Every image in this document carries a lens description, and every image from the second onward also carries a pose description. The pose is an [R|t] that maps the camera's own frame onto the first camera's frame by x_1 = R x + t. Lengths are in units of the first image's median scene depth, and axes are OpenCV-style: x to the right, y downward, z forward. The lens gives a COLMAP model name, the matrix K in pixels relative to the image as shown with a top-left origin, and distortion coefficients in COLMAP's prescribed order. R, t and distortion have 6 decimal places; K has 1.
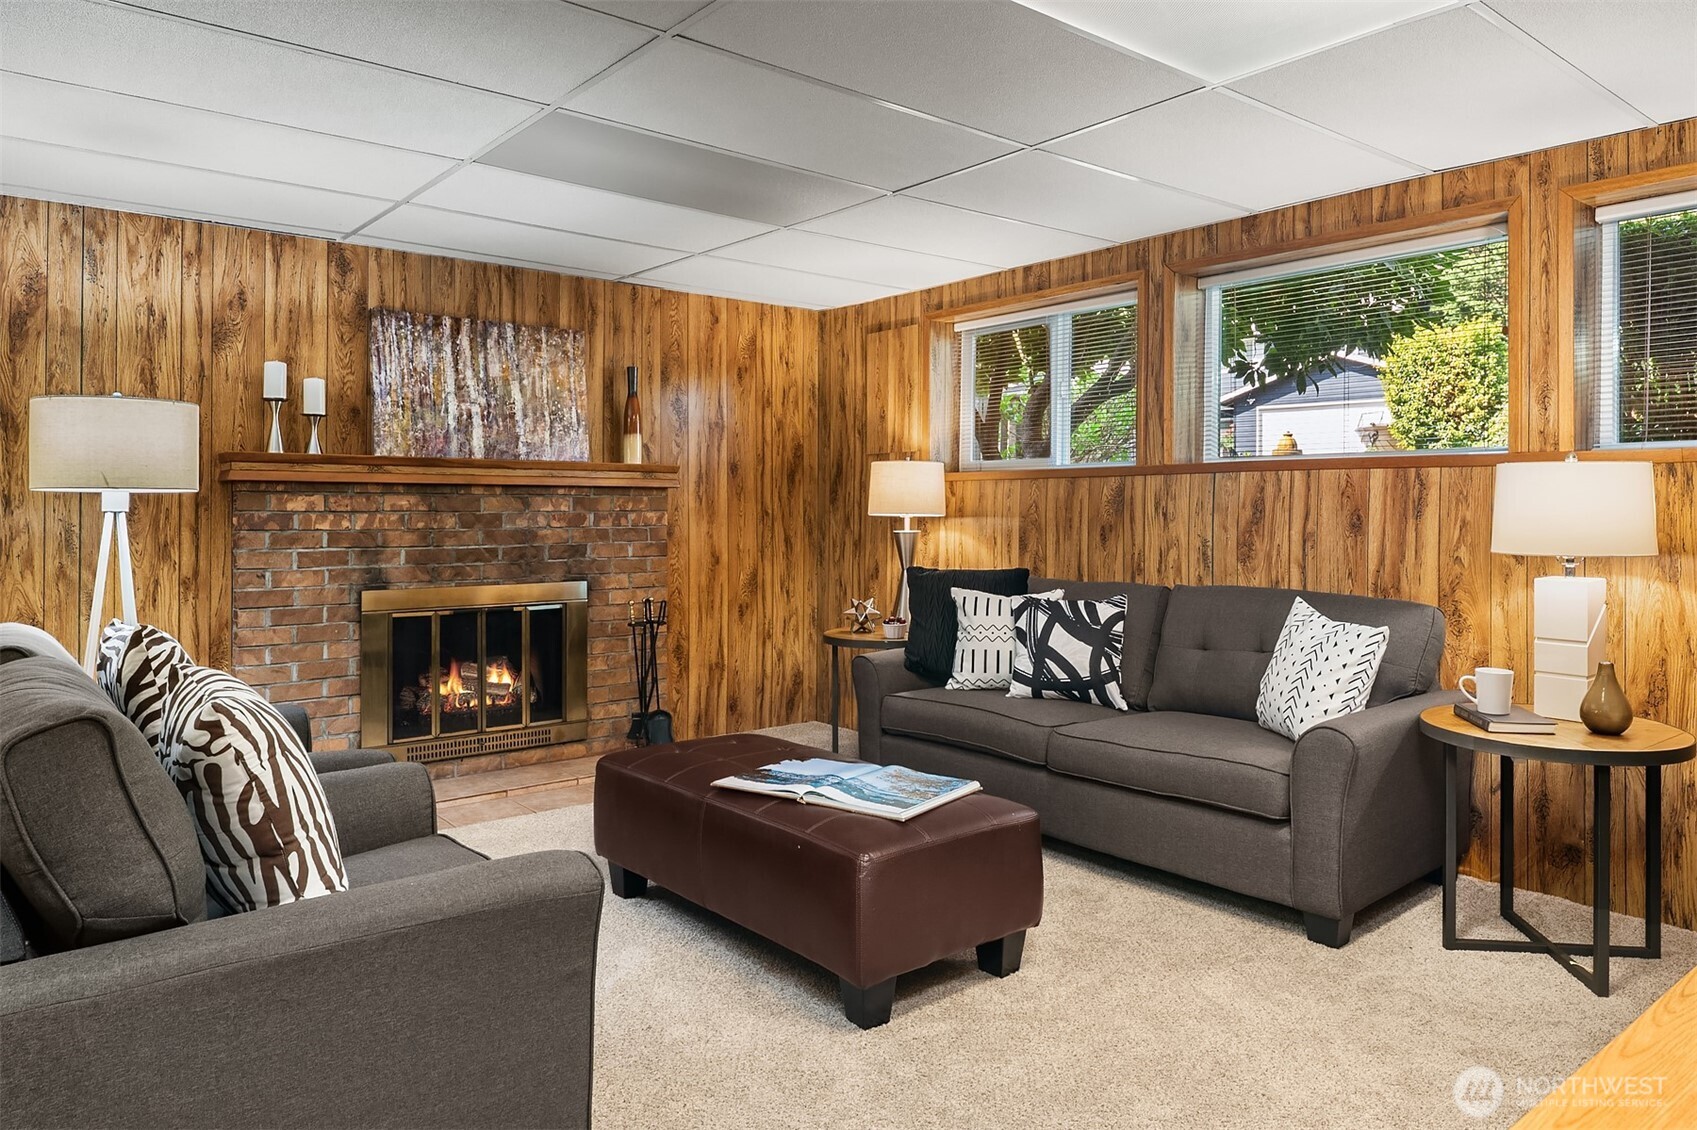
lens RADIAL K [[1123.9, 0, 847.4], [0, 1123.9, 500.9], [0, 0, 1]] dist [-0.000906, 0.000158]
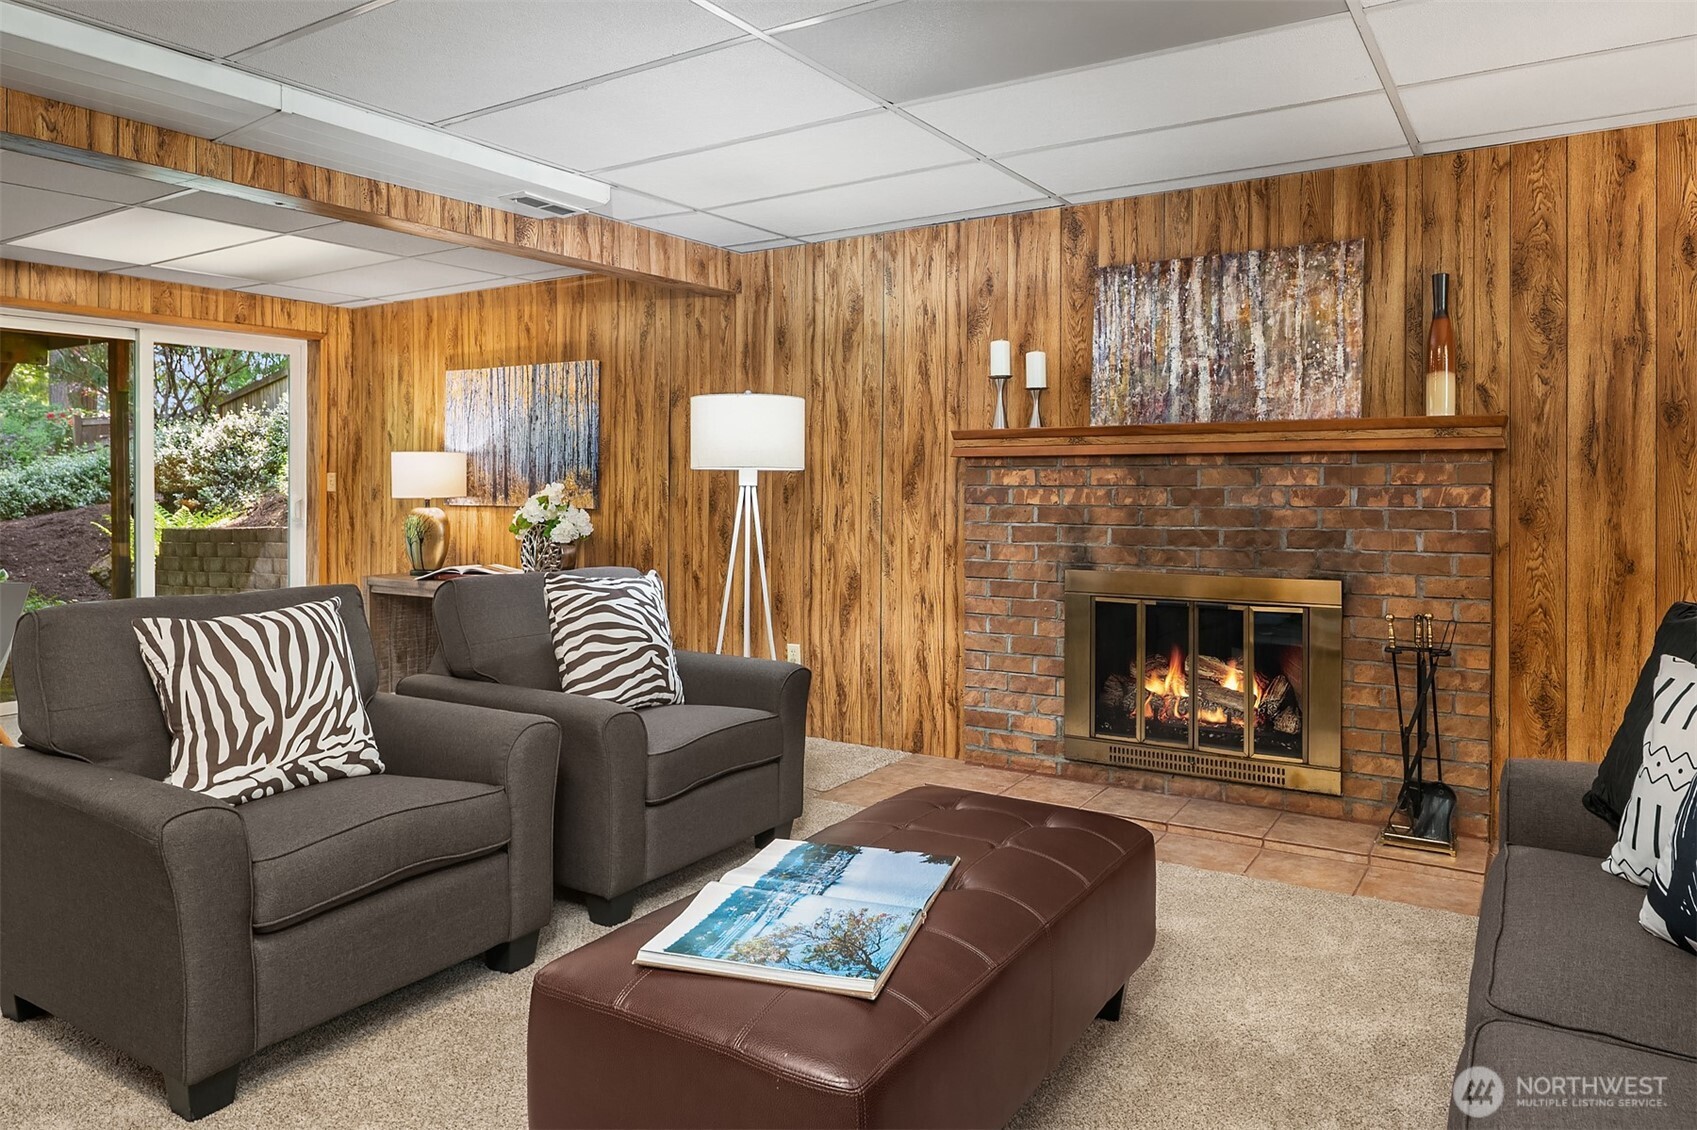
lens RADIAL K [[1119.0, 0, 849.5], [0, 1119.0, 486.0], [0, 0, 1]] dist [-0.002135, -0.002732]
pose [[0.305709, 0.001901, -0.952123, 0.385924], [0.010521, 0.999930, 0.005375, 0.002246], [0.952067, -0.011661, 0.305668, 0.500491]]
